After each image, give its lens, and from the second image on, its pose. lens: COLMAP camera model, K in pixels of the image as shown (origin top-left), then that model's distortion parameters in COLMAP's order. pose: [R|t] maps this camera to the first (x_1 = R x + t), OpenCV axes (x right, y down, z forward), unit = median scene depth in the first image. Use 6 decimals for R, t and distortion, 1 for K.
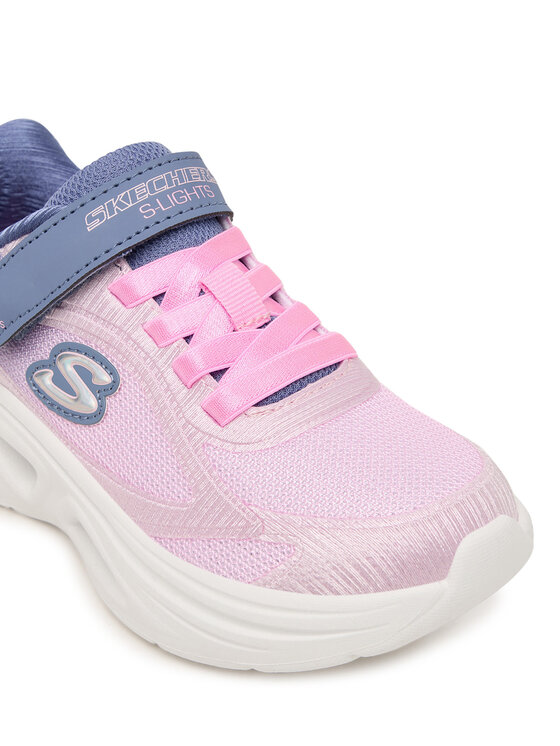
lens RADIAL K [[1642.2, 0, 279.8], [0, 1642.2, 374.2], [0, 0, 1]] dist [-0.031642, 0.000000]
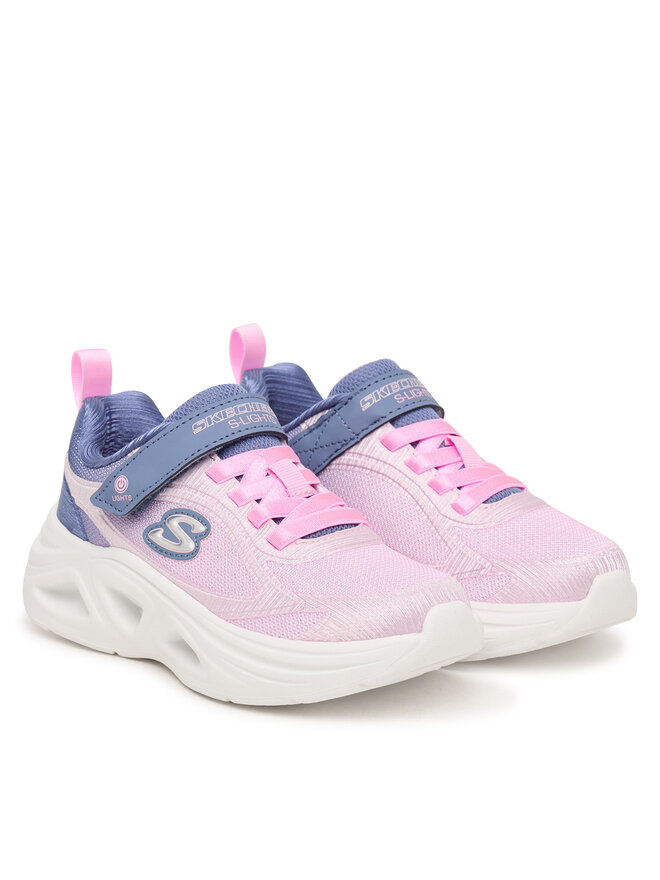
lens RADIAL K [[2560.9, 0, 329.3], [0, 2560.9, 439.6], [0, 0, 1]] dist [0.163209, 0.000000]
pose [[0.998953, 0.040470, 0.021319, -0.042100], [-0.032529, 0.956187, -0.290943, 0.600667], [-0.032159, 0.289945, 0.956503, -1.262808]]
